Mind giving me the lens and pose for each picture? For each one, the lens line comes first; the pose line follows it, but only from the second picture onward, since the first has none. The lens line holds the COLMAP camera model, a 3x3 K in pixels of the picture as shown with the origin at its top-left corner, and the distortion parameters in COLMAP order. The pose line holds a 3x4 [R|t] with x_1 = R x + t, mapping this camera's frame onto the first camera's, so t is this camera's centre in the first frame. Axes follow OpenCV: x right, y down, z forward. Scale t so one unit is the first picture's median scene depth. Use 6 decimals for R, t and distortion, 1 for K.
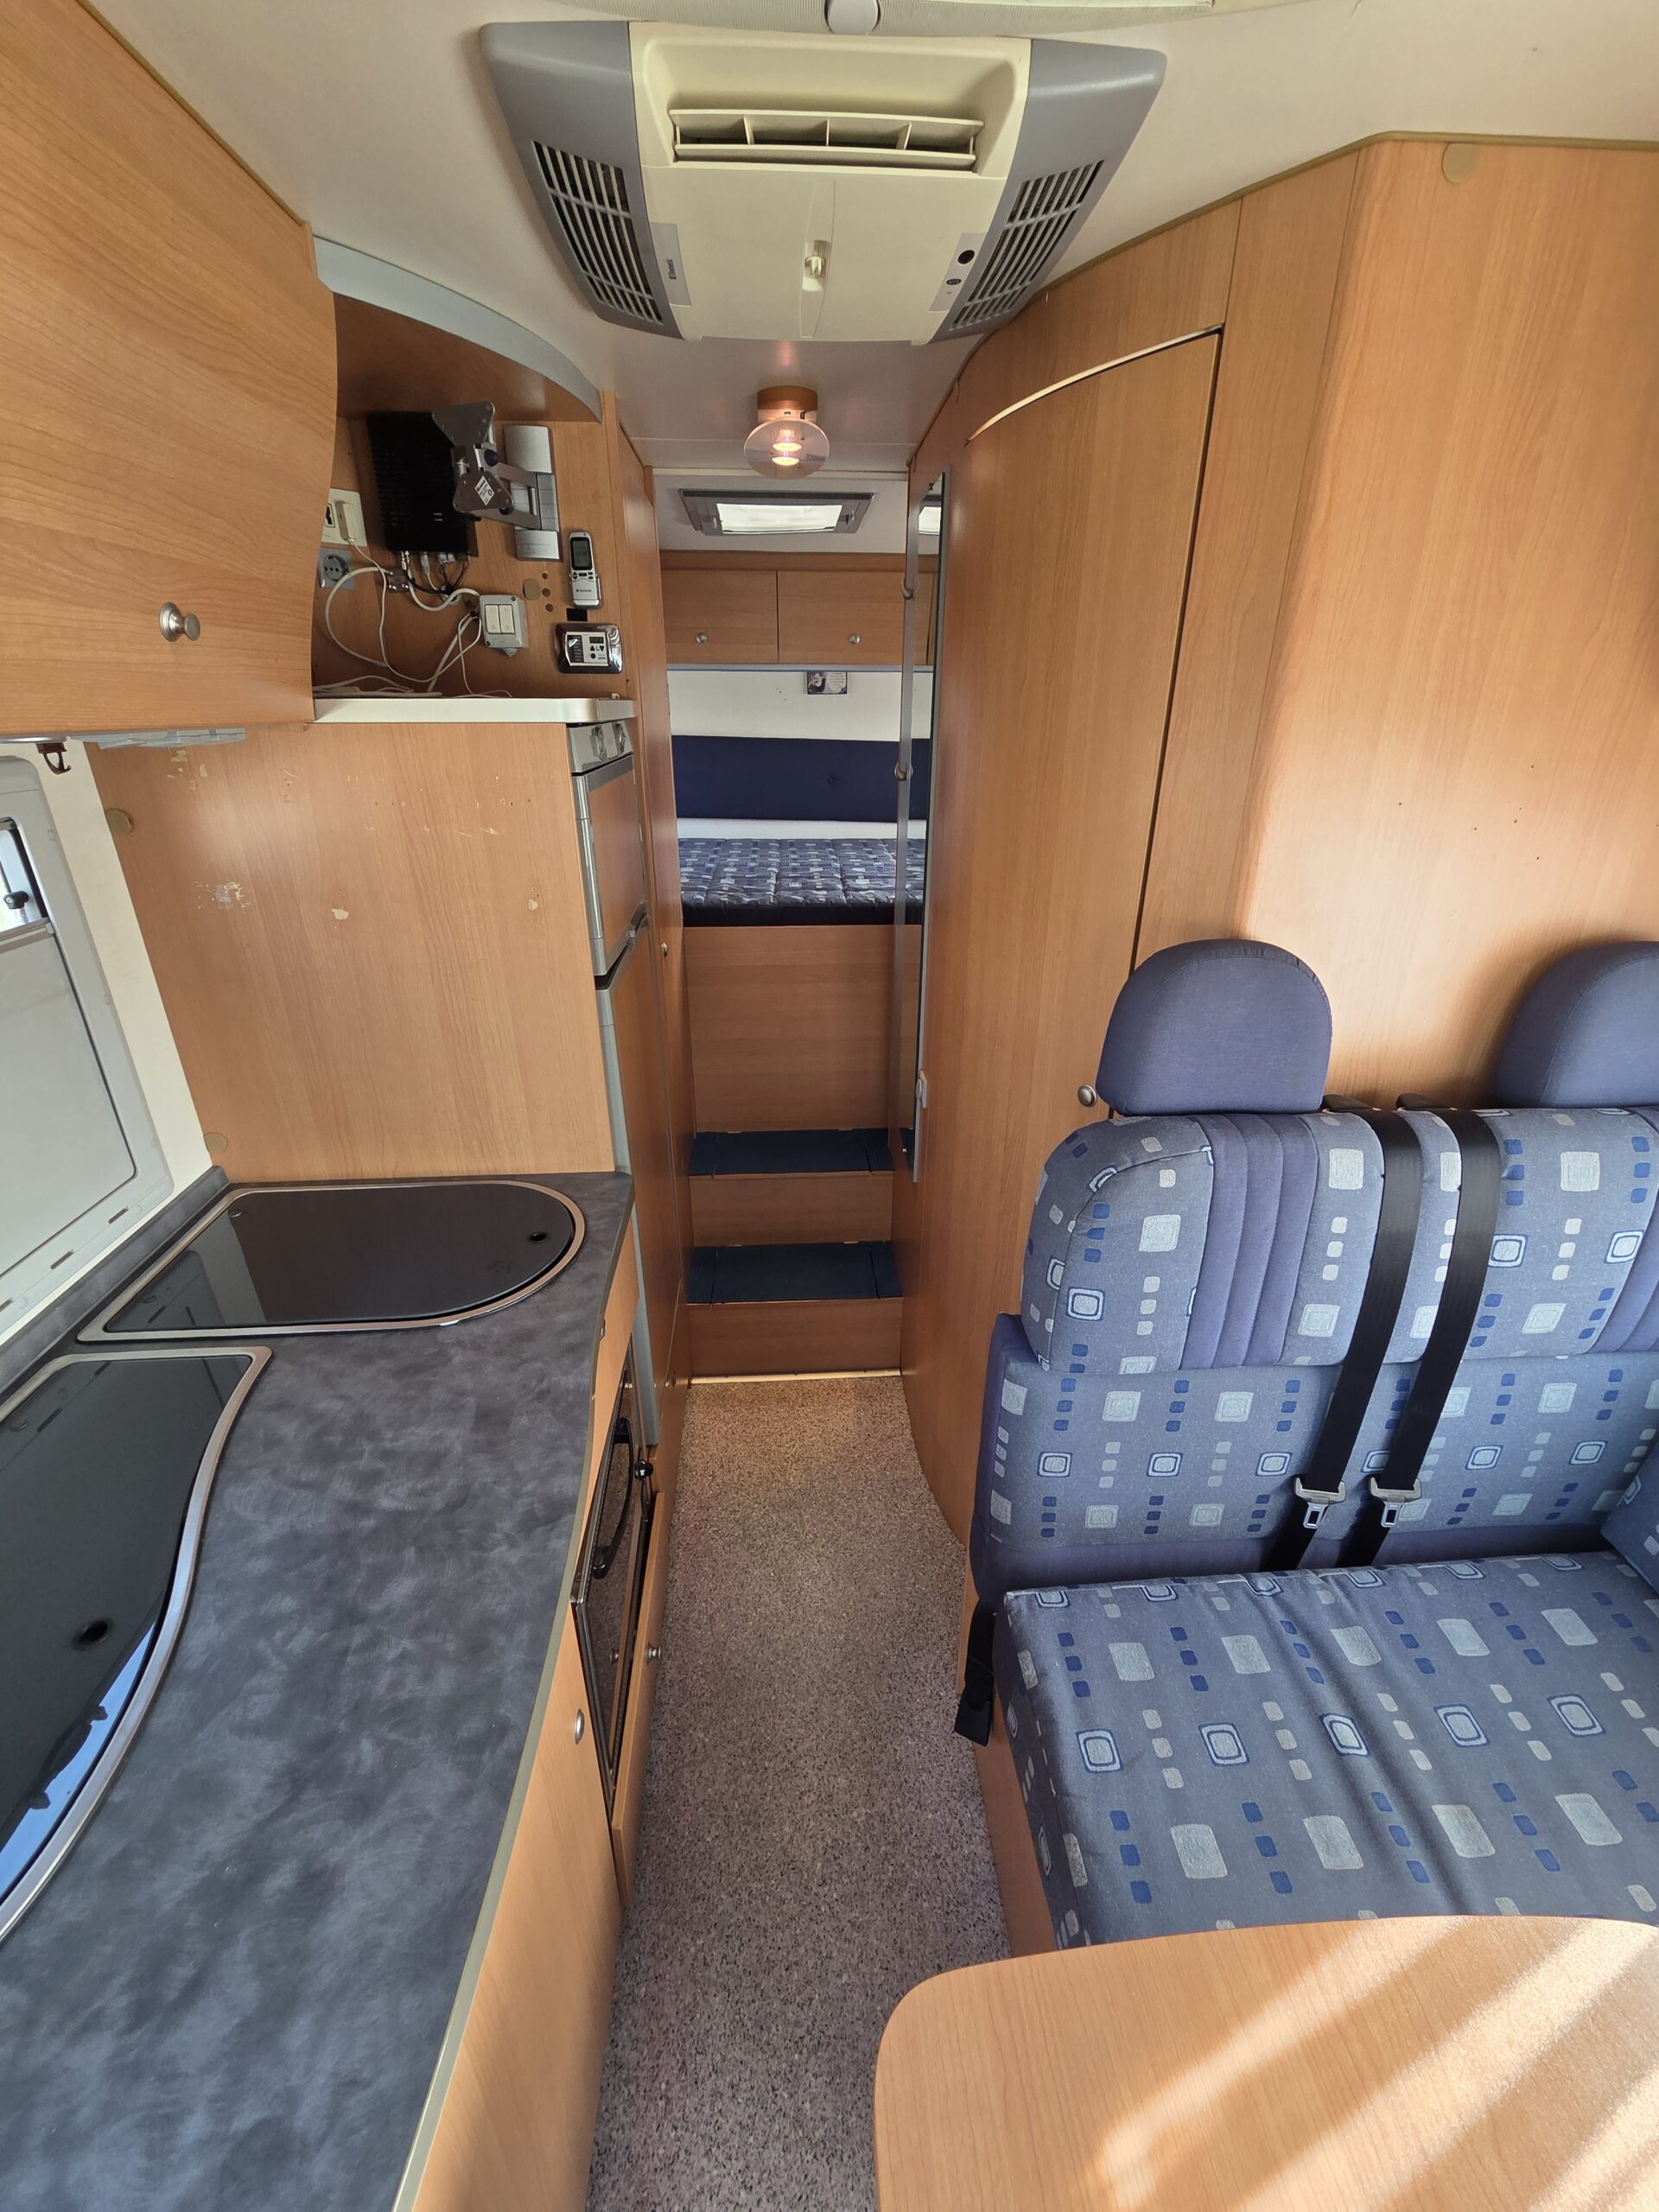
lens RADIAL K [[911.1, 0, 832.5], [0, 911.1, 1100.8], [0, 0, 1]] dist [-0.001154, -0.000016]
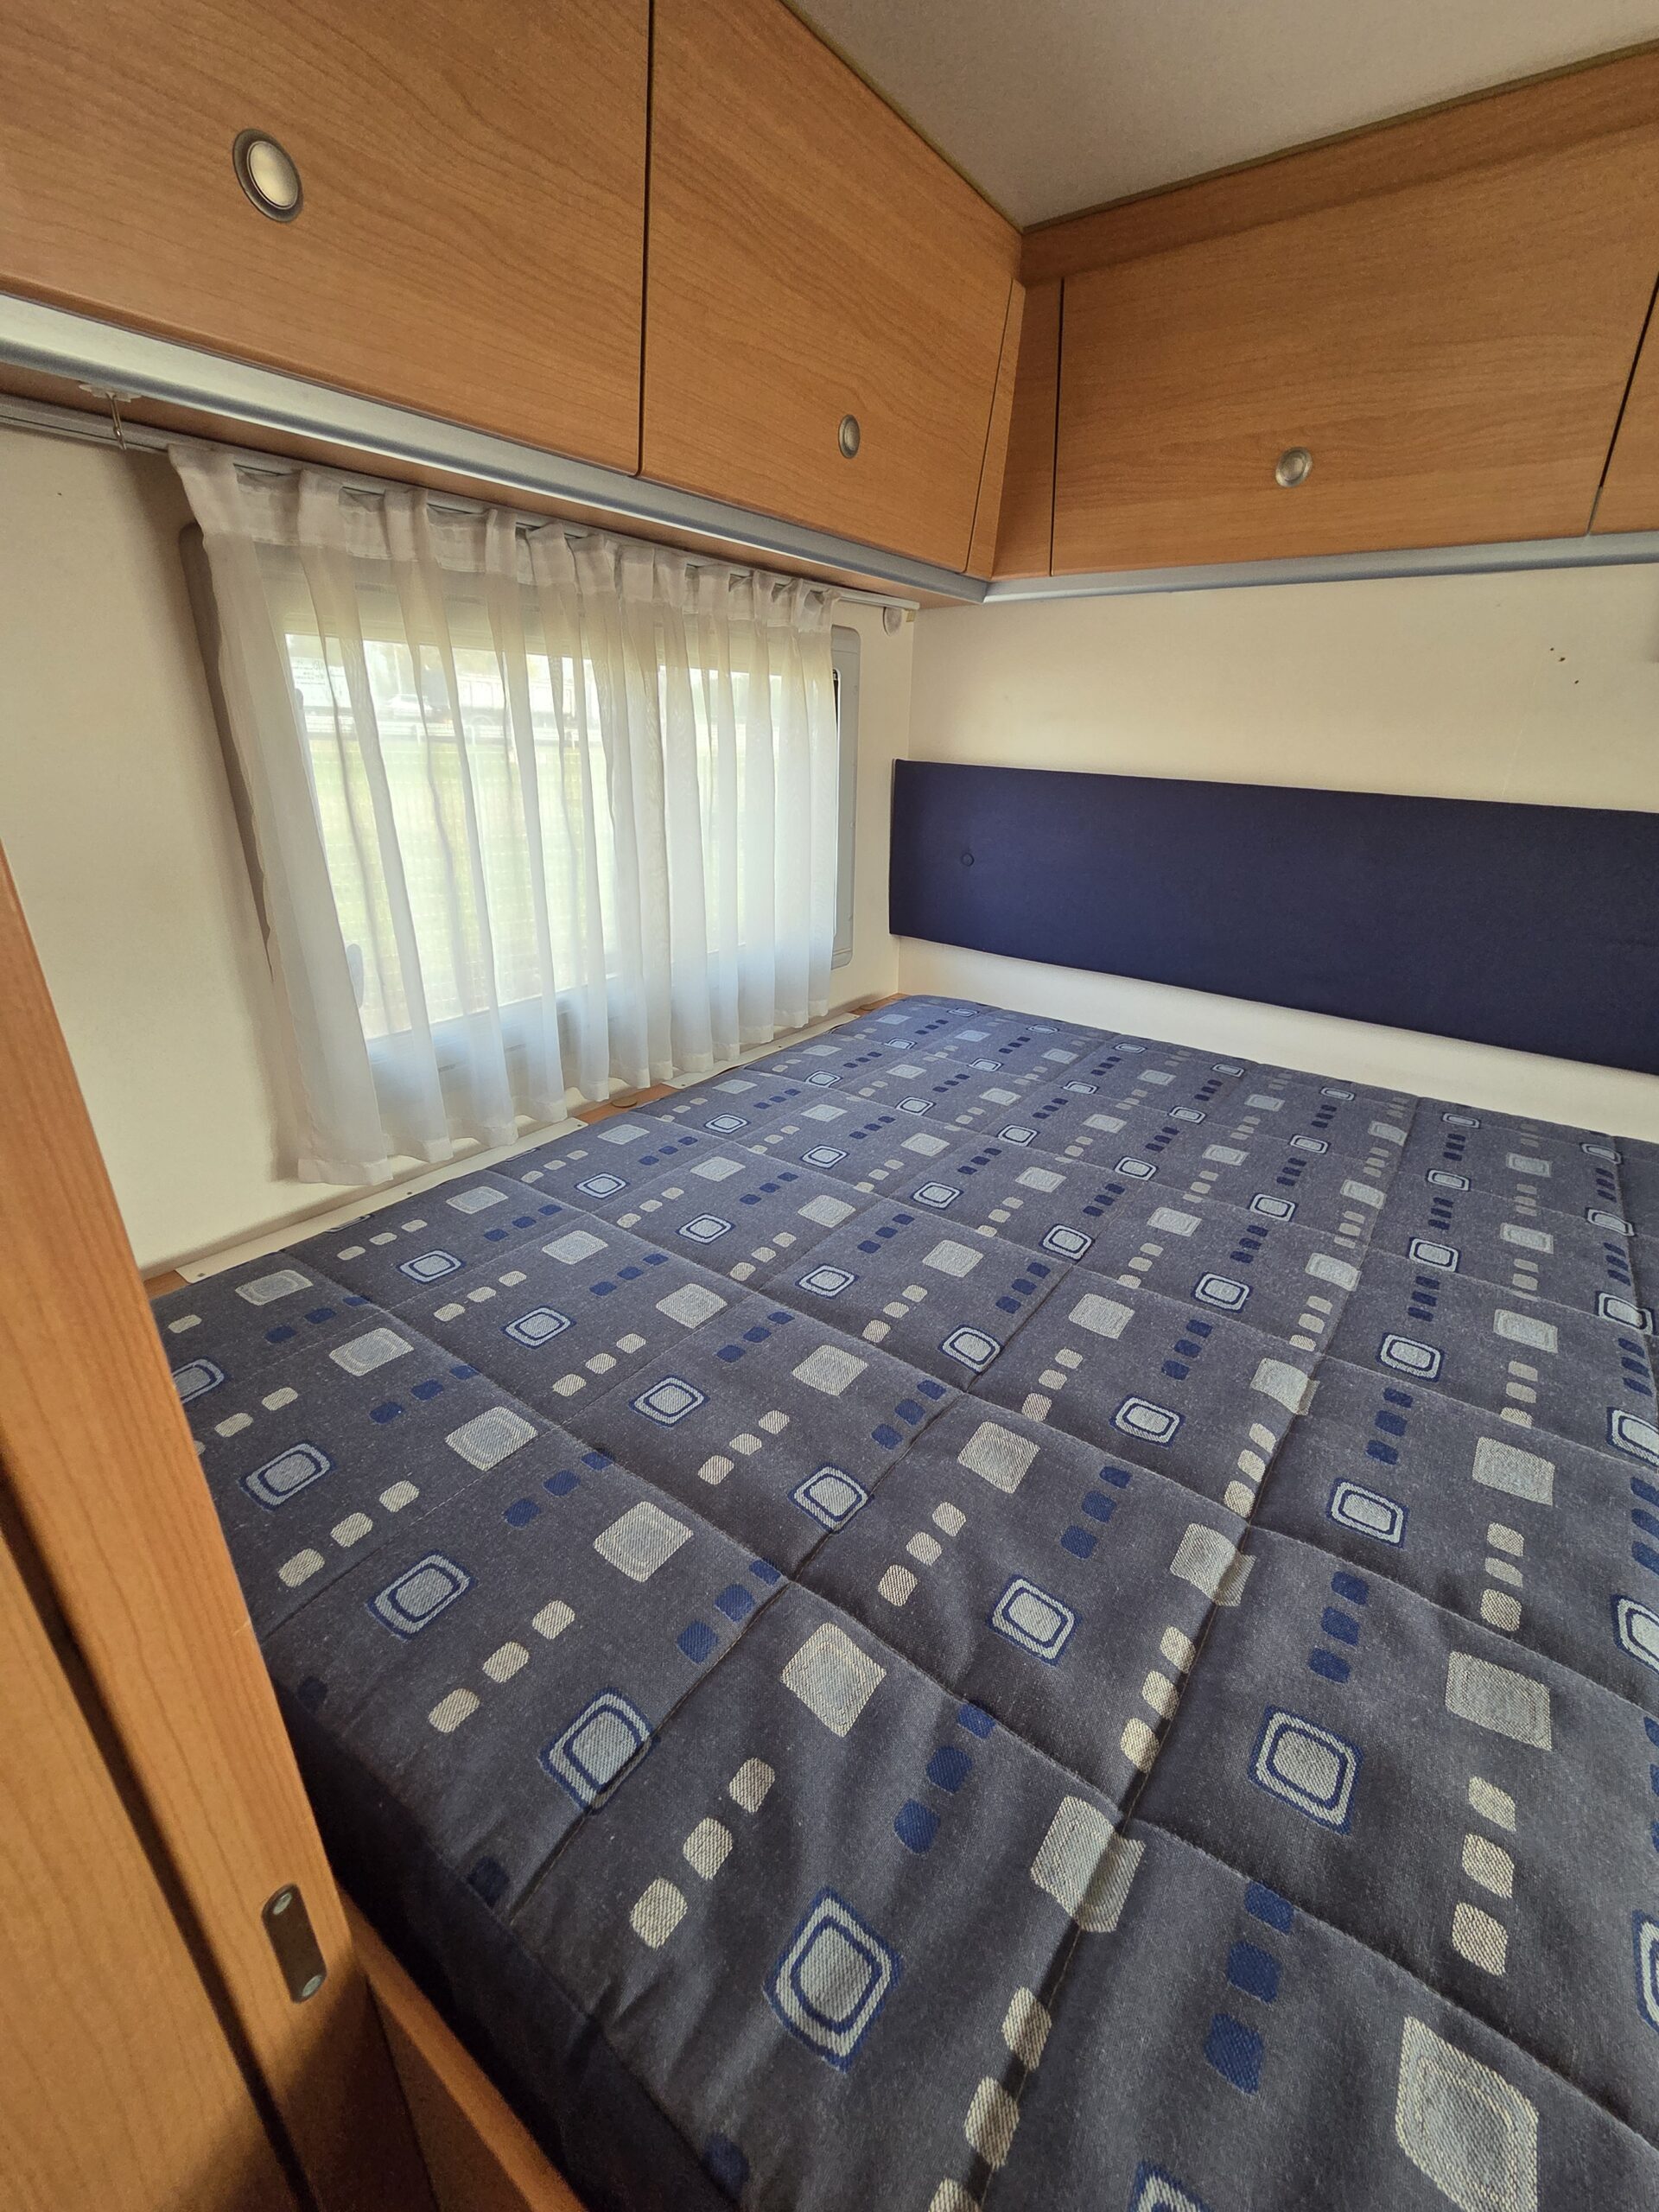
lens RADIAL K [[911.1, 0, 824.3], [0, 911.1, 1095.8], [0, 0, 1]] dist [-0.001154, -0.000016]
pose [[0.768515, 0.251284, -0.588422, -0.079709], [-0.270085, 0.961107, 0.057690, -0.647758], [0.580033, 0.114588, 0.806493, 1.567683]]
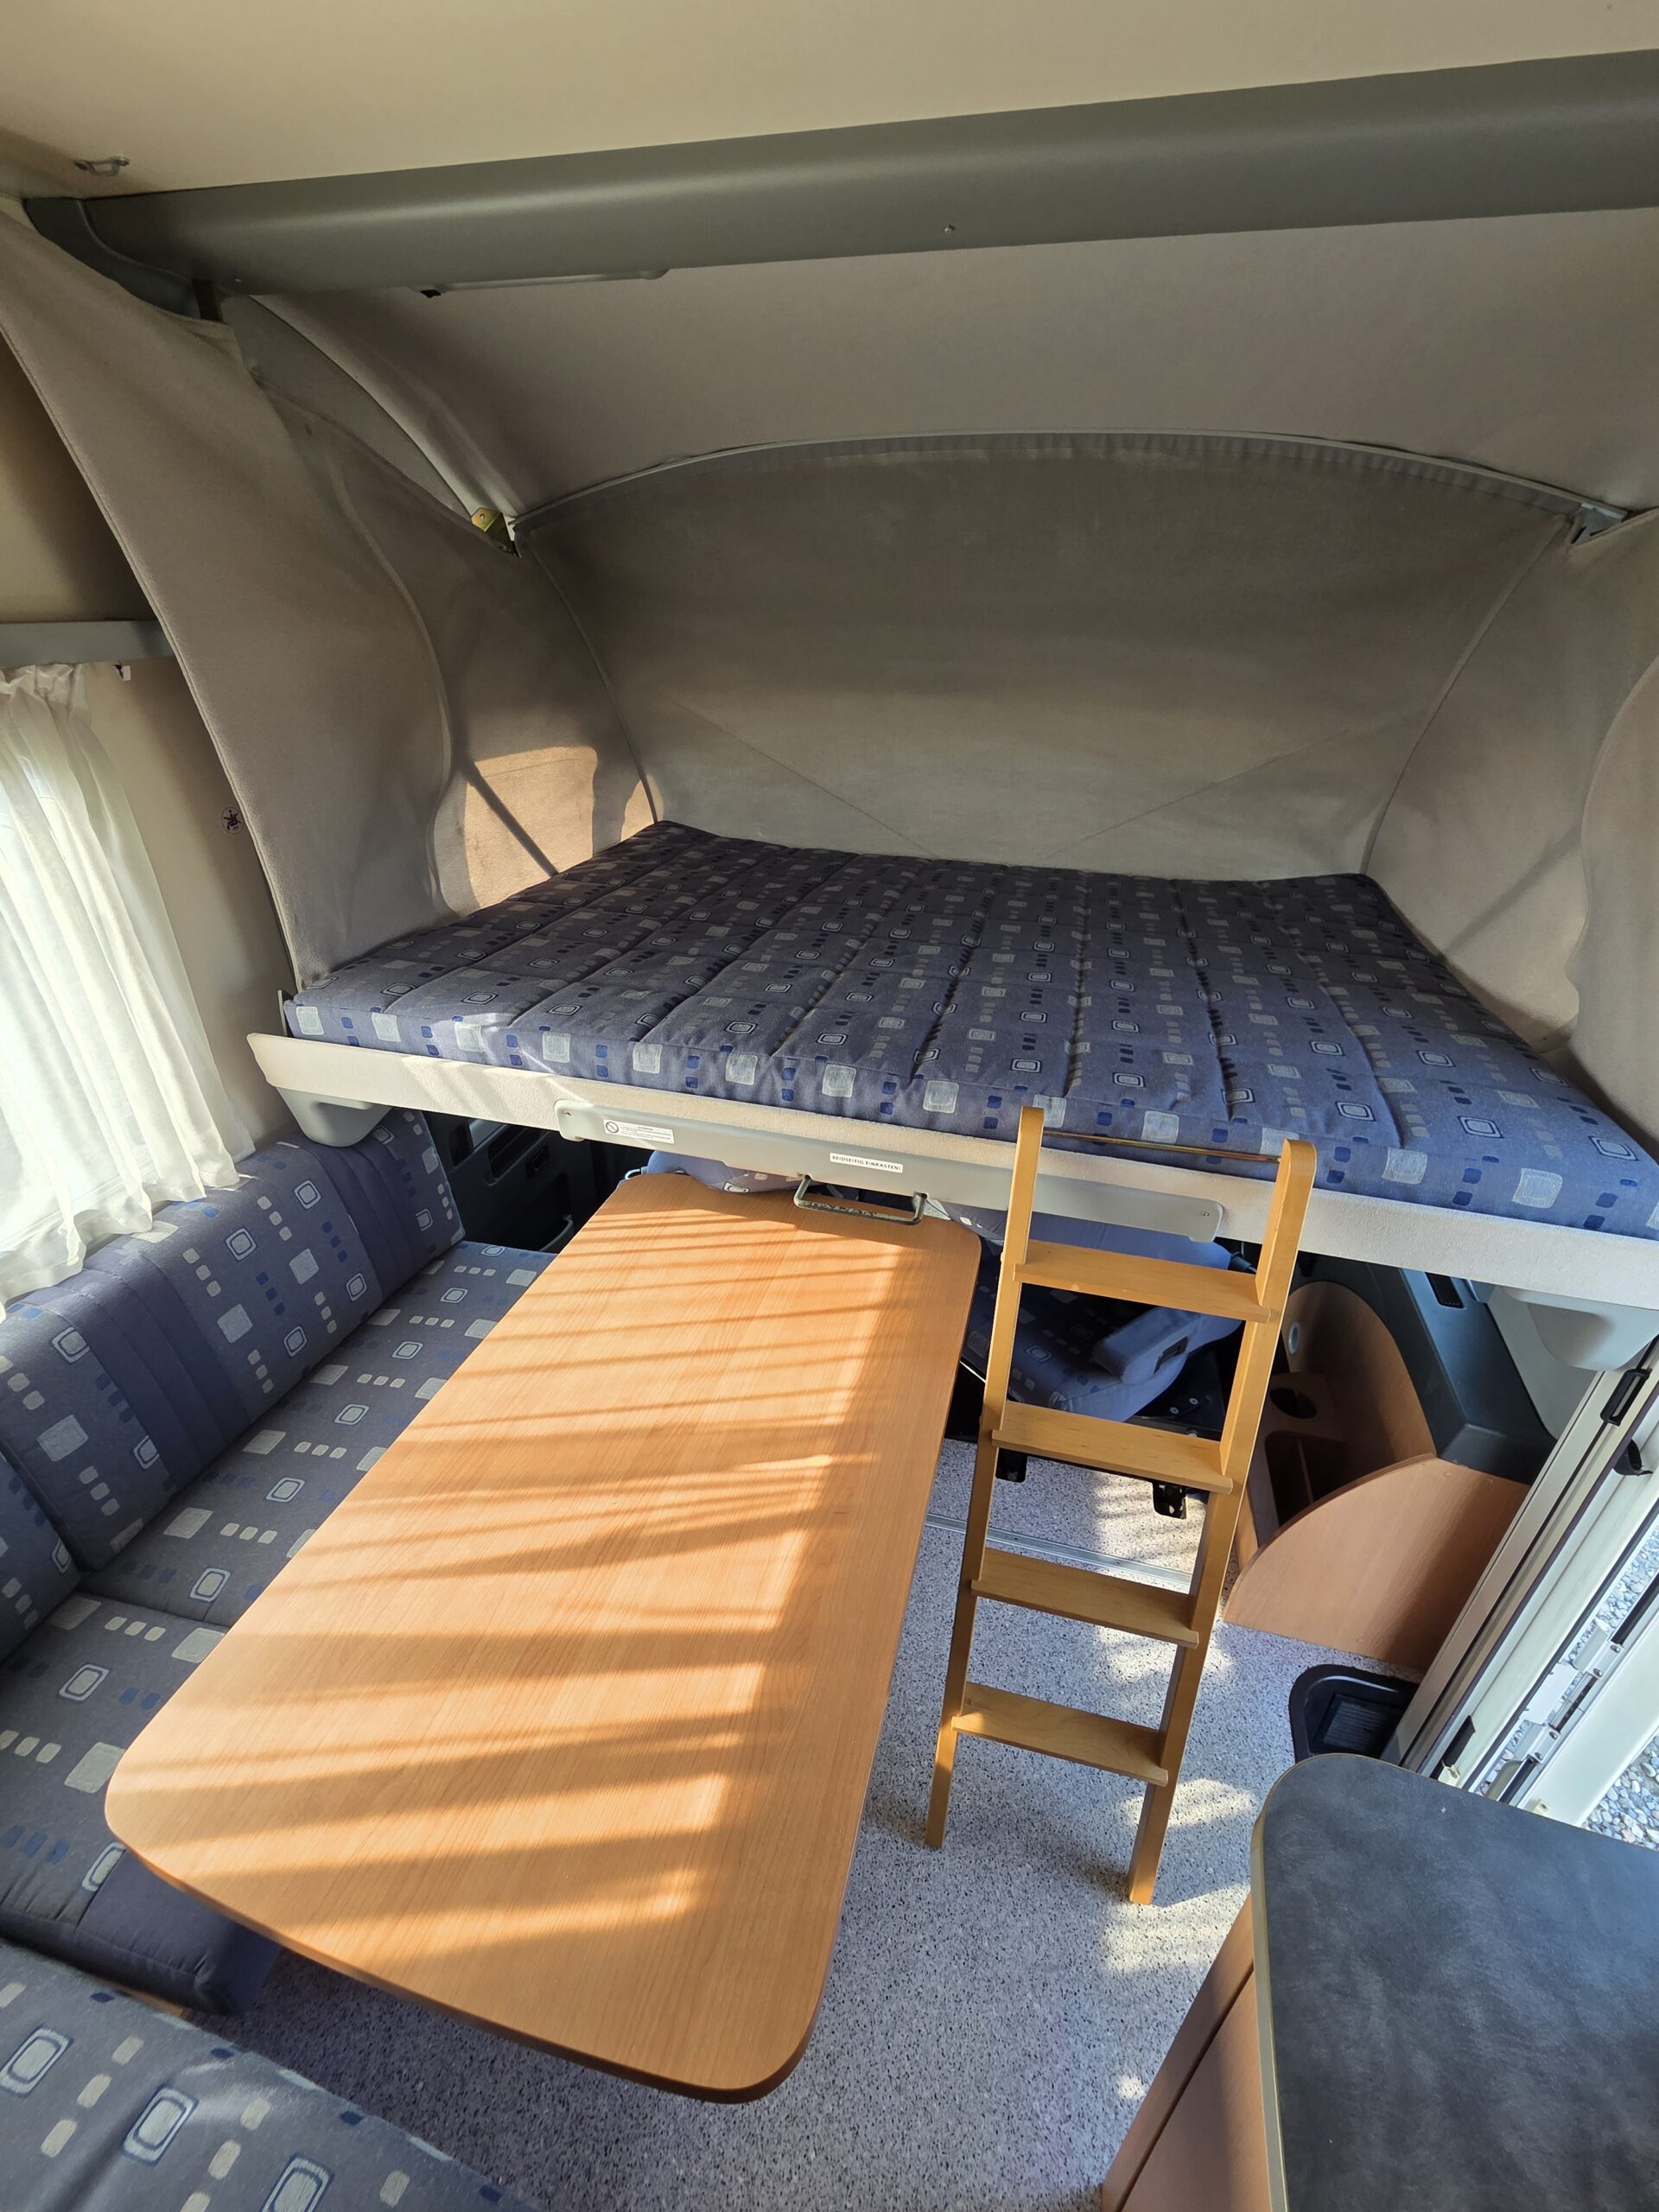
lens RADIAL K [[911.1, 0, 831.2], [0, 911.1, 1102.6], [0, 0, 1]] dist [-0.001154, -0.000016]
pose [[-0.950084, -0.166158, 0.264069, -0.012497], [0.106744, 0.622195, 0.775551, -0.199379], [-0.293166, 0.765026, -0.573401, 0.348944]]
